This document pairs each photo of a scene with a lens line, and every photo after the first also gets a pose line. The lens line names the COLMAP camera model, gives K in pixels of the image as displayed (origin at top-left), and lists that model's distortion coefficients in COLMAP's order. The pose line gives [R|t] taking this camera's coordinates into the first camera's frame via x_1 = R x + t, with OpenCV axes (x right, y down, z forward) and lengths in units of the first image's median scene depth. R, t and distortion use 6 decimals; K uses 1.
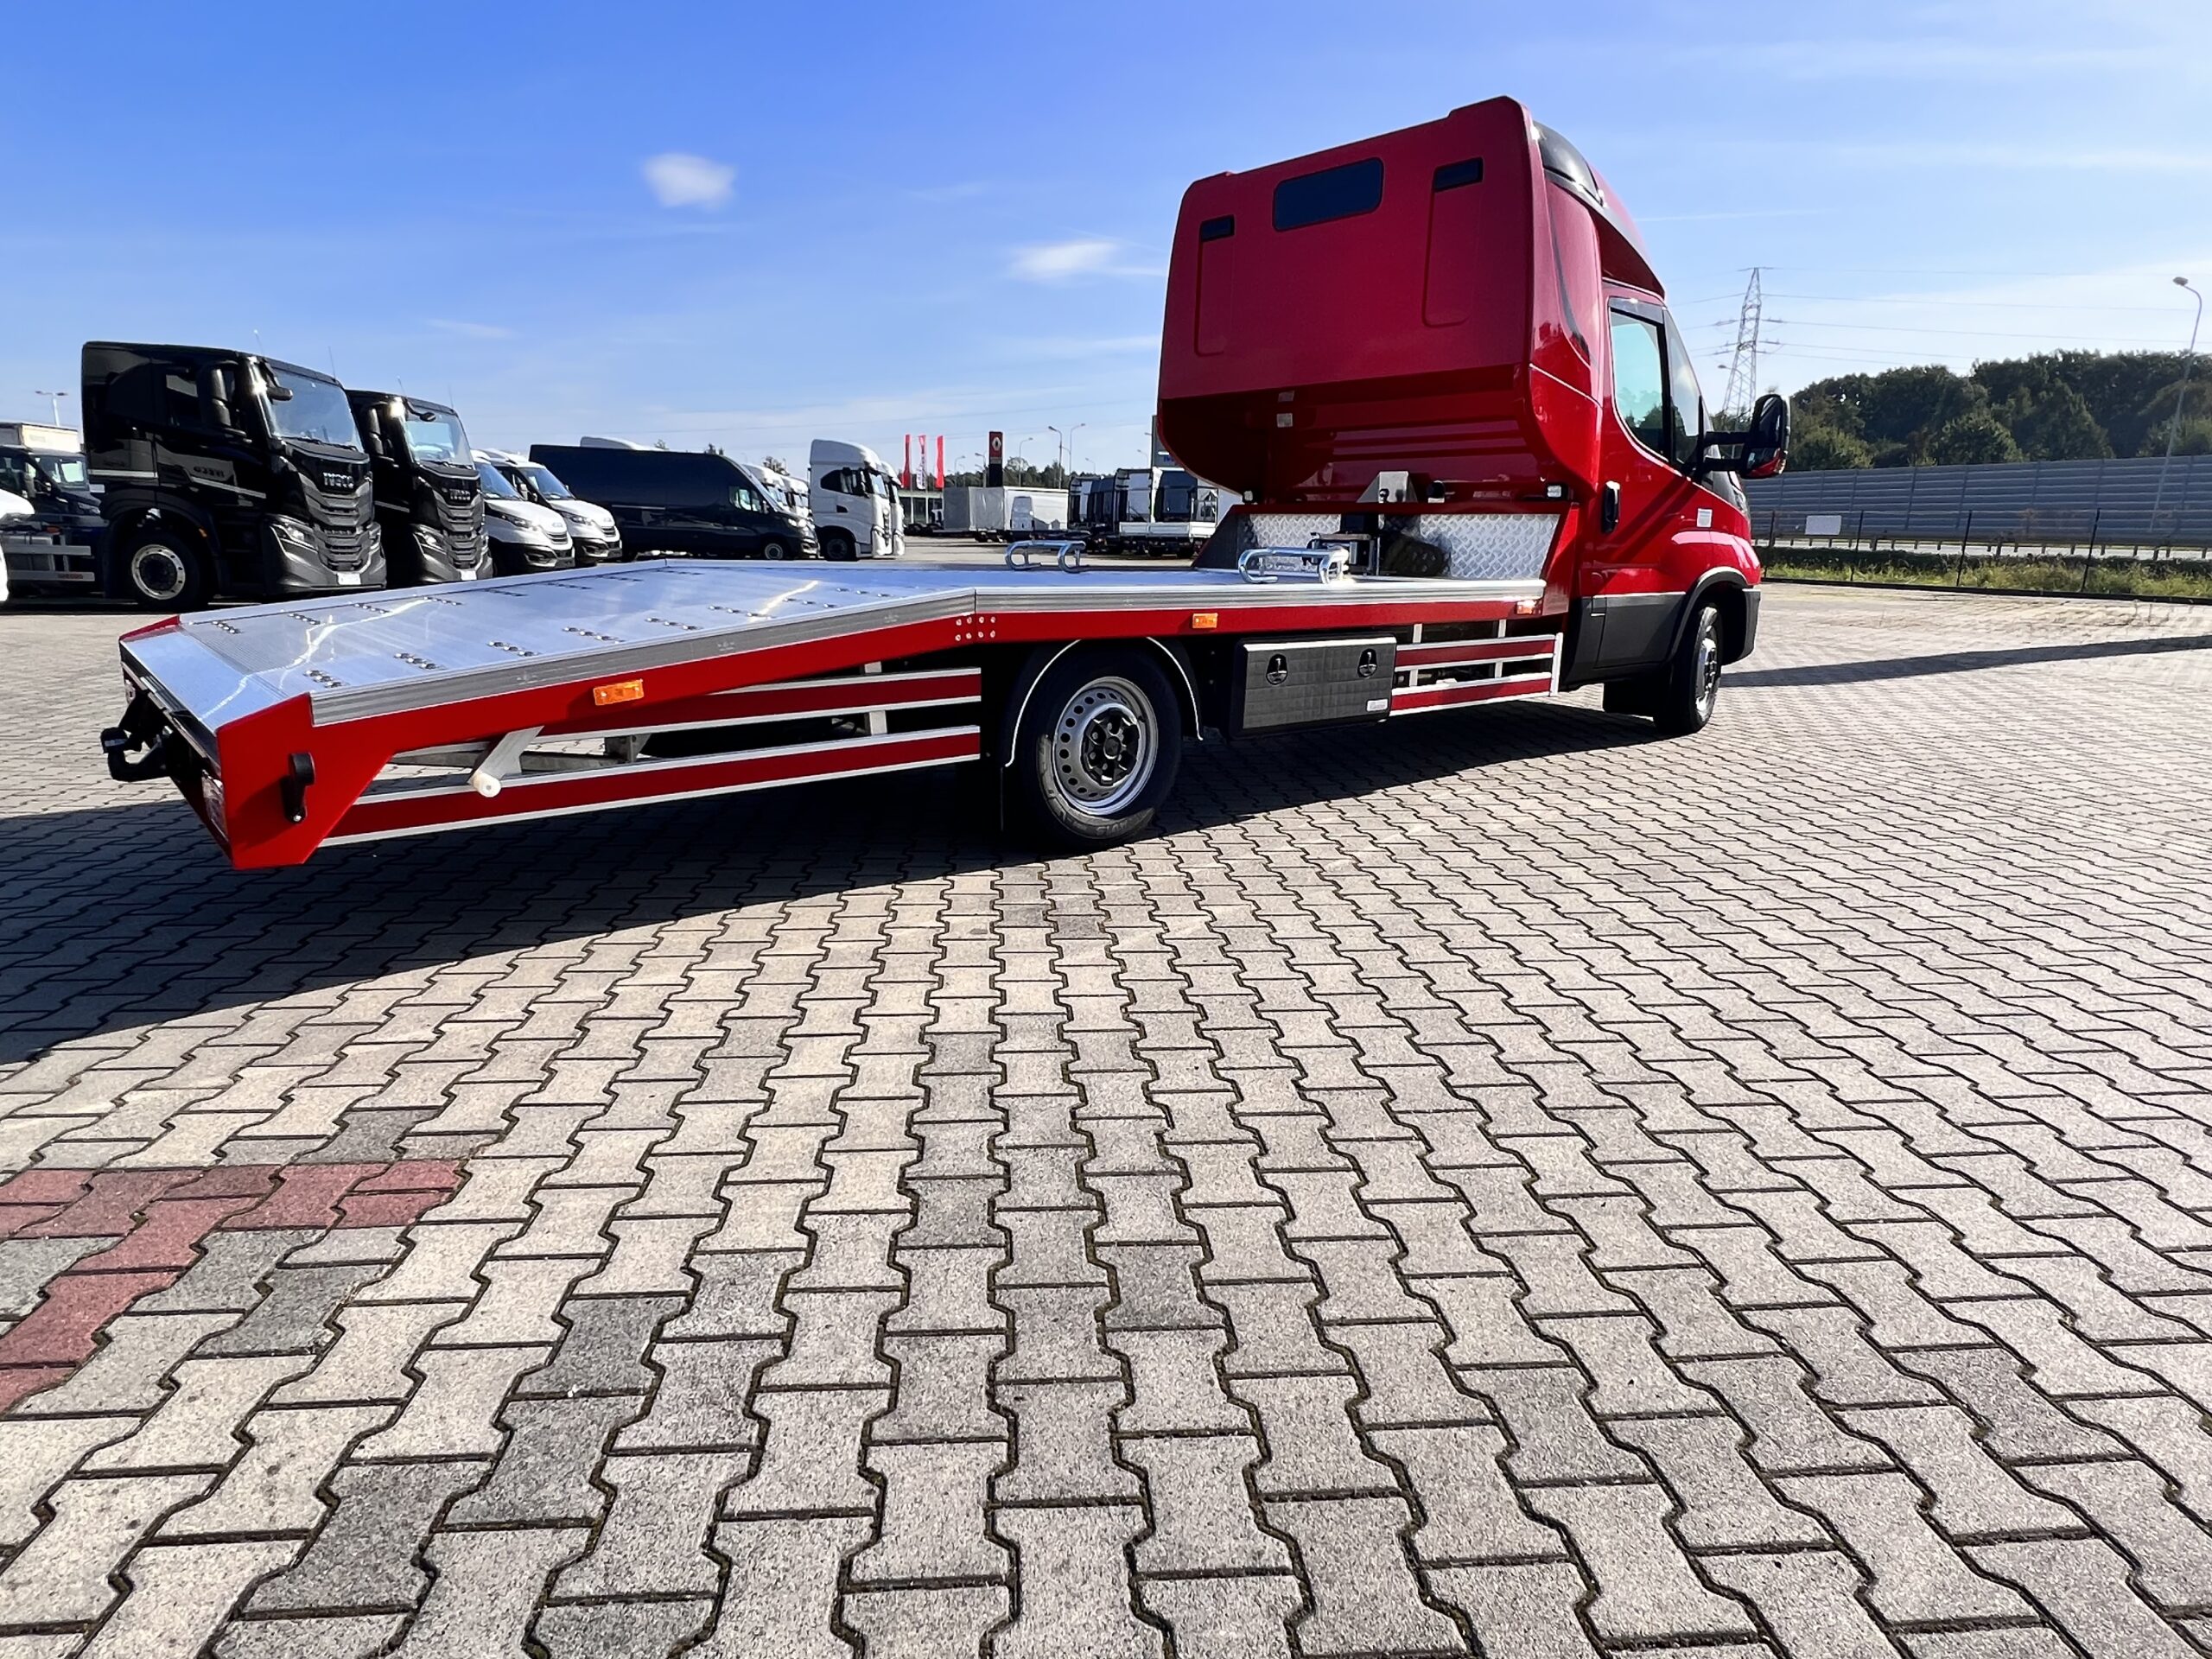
lens RADIAL K [[1306.9, 0, 1106.0], [0, 1306.9, 829.5], [0, 0, 1]] dist [-0.000529, 0.000308]
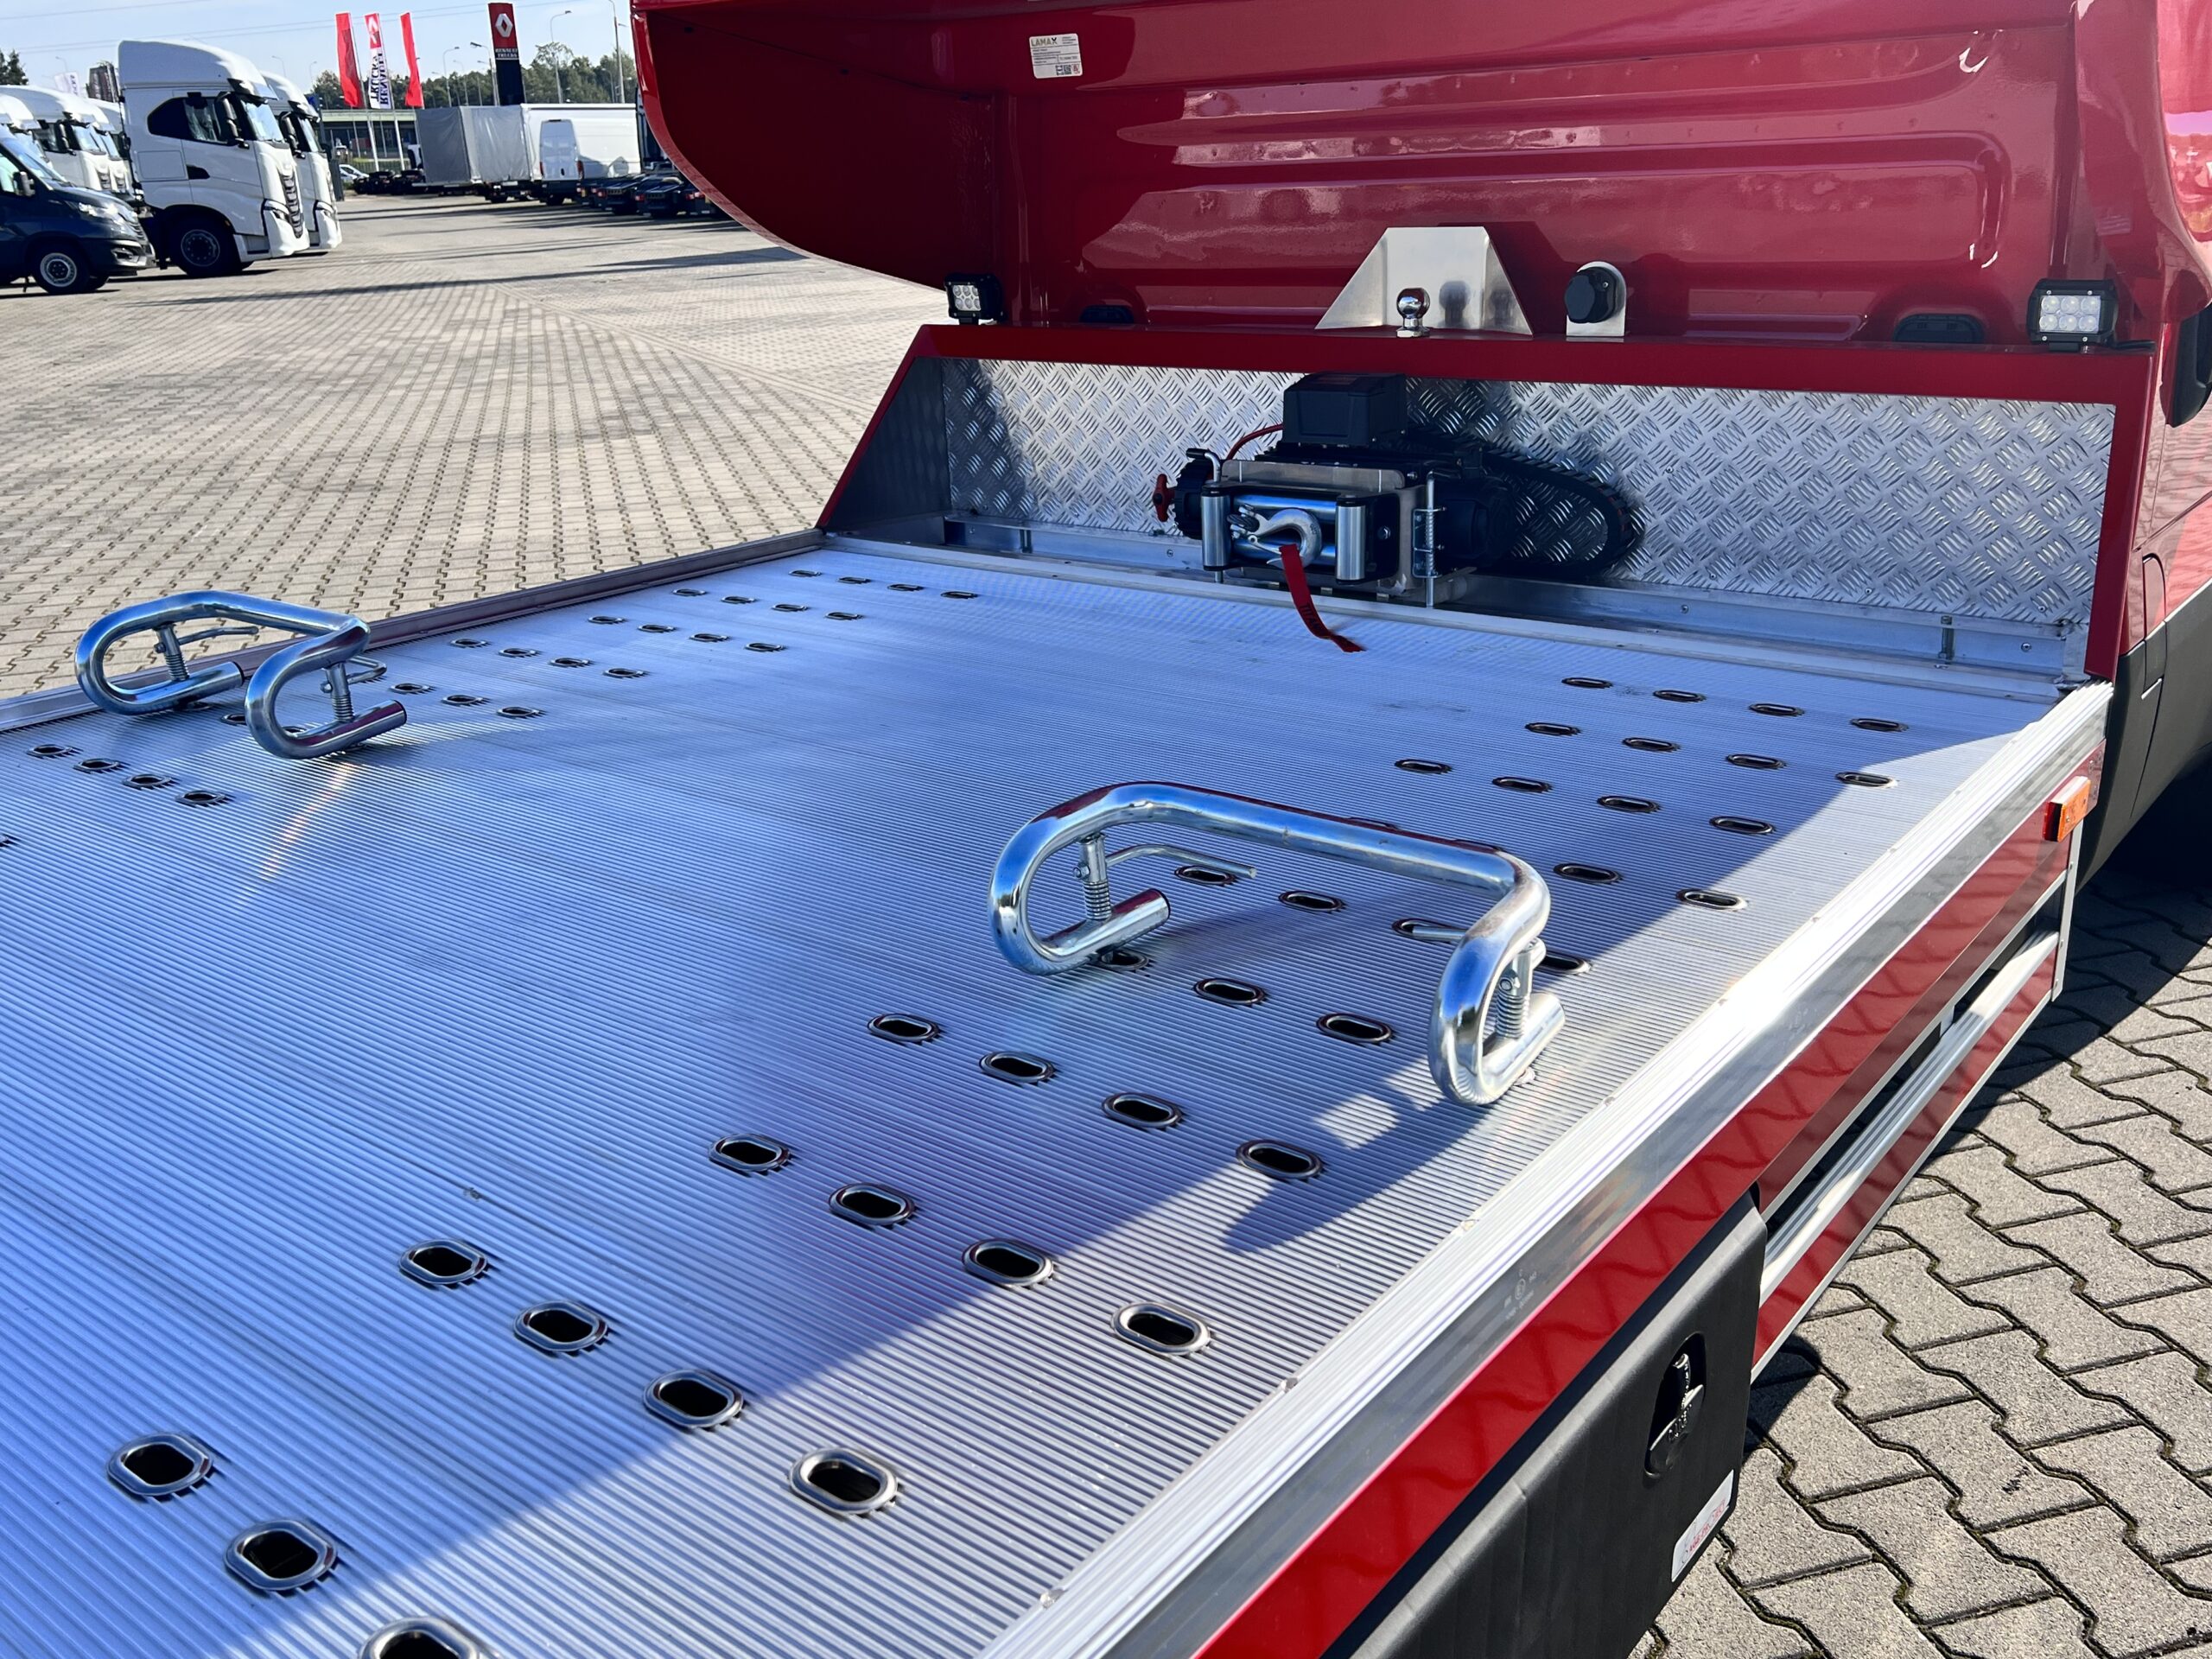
lens RADIAL K [[1922.0, 0, 1106.0], [0, 1922.0, 829.5], [0, 0, 1]] dist [-0.004067, -0.001513]
pose [[0.982131, -0.101694, 0.158358, 0.013265], [0.081998, 0.988597, 0.126306, -0.044823], [-0.169397, -0.111064, 0.979270, 0.126107]]
